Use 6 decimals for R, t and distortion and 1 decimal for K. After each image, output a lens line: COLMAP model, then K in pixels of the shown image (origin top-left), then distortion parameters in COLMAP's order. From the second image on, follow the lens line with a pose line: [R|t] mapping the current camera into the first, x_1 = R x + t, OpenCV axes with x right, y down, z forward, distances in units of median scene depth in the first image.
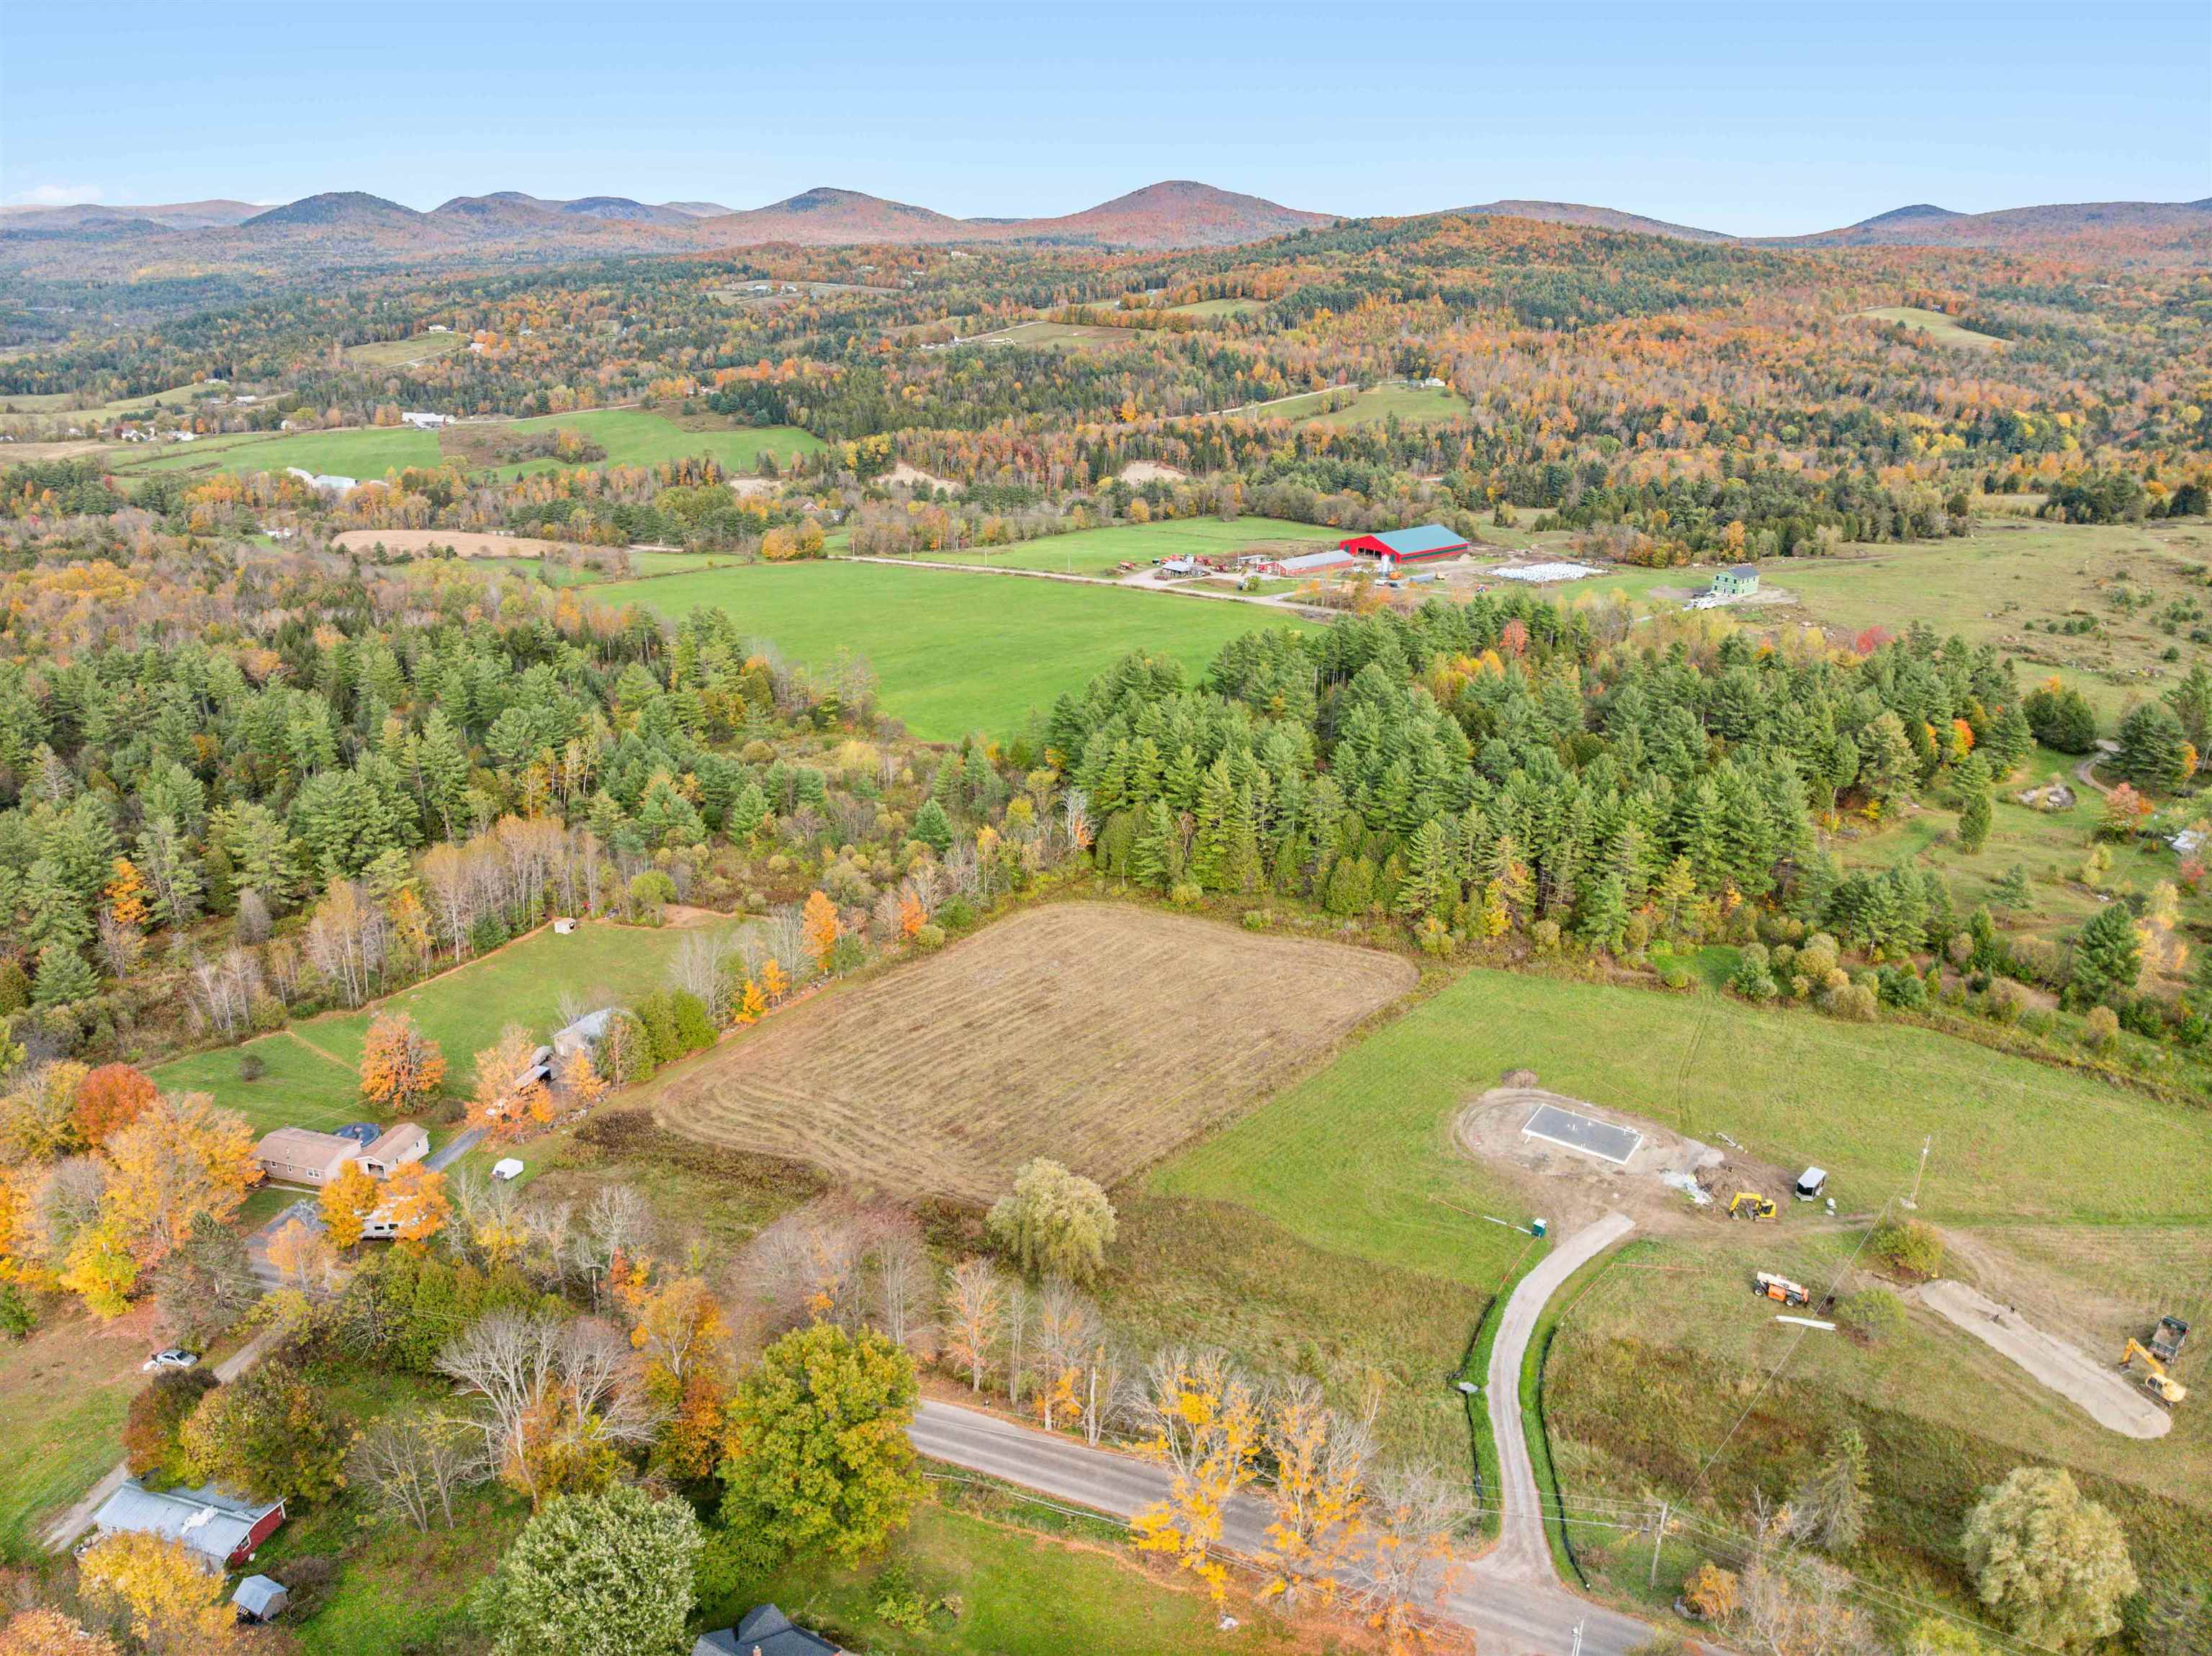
lens RADIAL K [[1520.2, 0, 1106.0], [0, 1520.2, 828.0], [0, 0, 1]] dist [-0.042230, -0.000356]
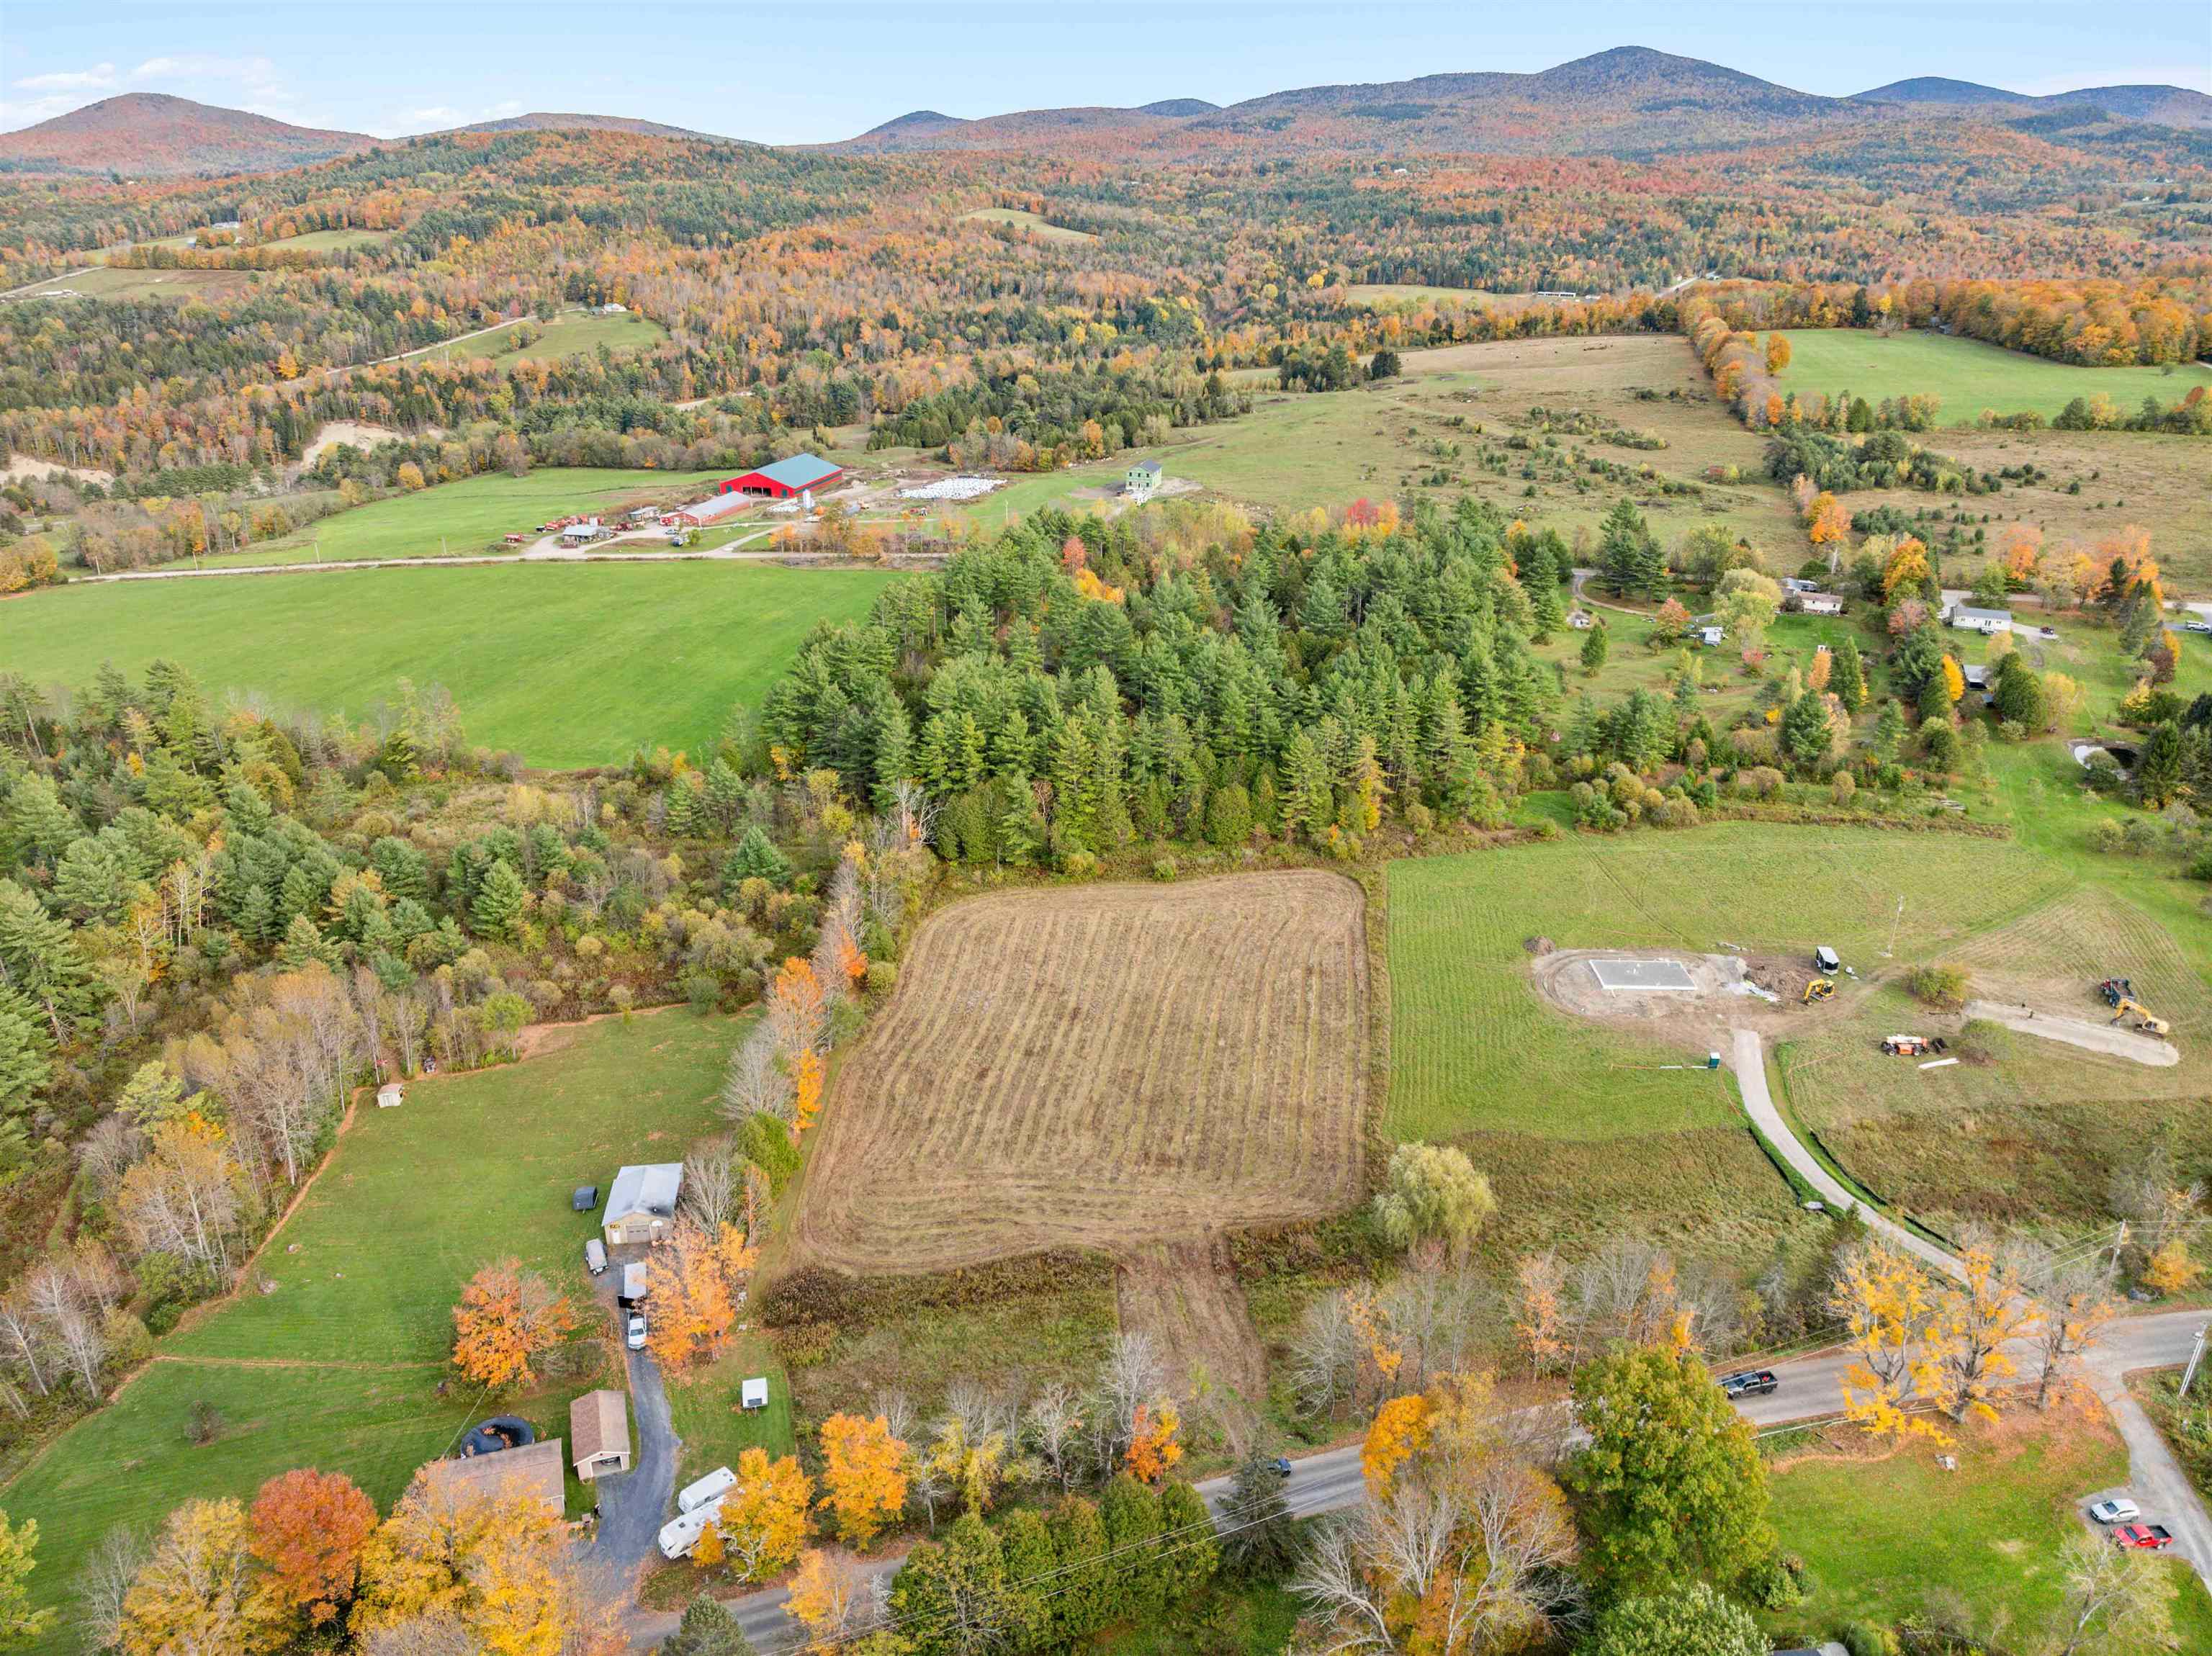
lens RADIAL K [[1517.2, 0, 1105.9], [0, 1517.2, 819.6], [0, 0, 1]] dist [-0.040349, 0.004486]
pose [[0.840858, -0.222725, 0.493307, -0.073006], [0.199898, 0.974765, 0.099367, -0.013603], [-0.502990, 0.015058, 0.864161, 0.029986]]
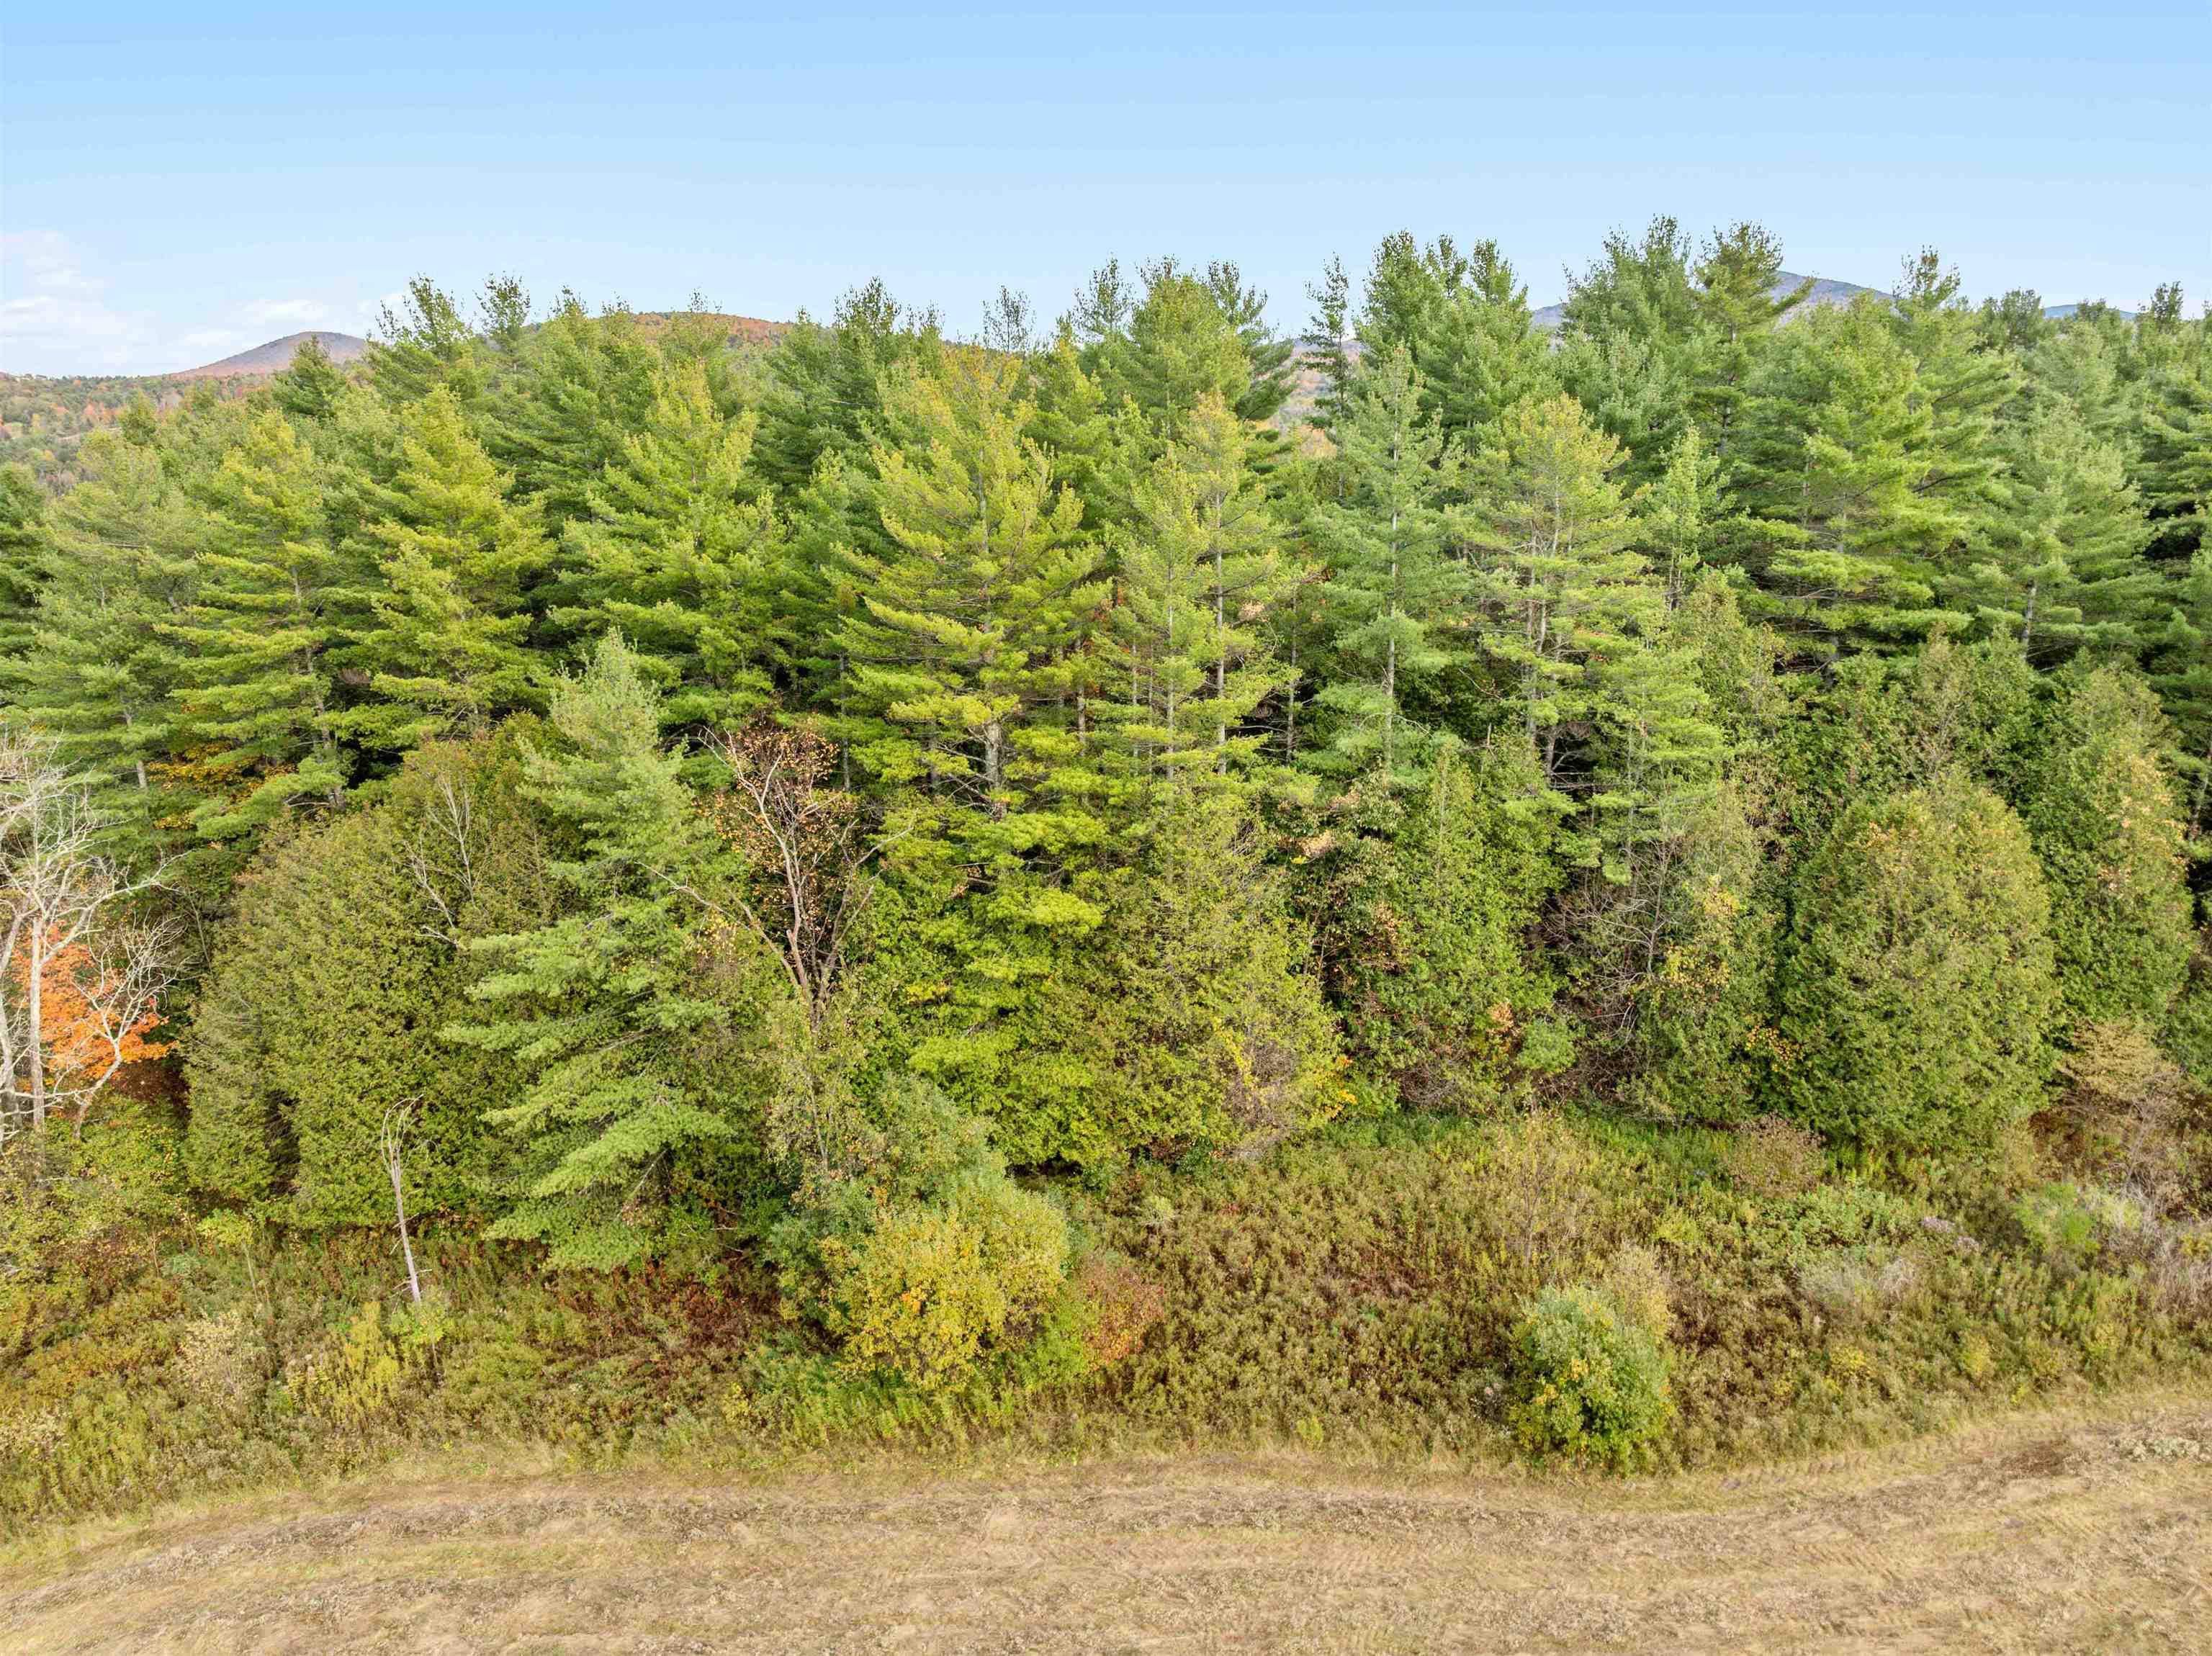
lens RADIAL K [[1520.2, 0, 1106.0], [0, 1520.2, 828.0], [0, 0, 1]] dist [-0.042230, -0.000356]
pose [[0.874221, -0.139962, 0.464918, 0.001697], [0.183404, 0.981801, -0.049302, 0.002671], [-0.449557, 0.128368, 0.883980, 0.159986]]
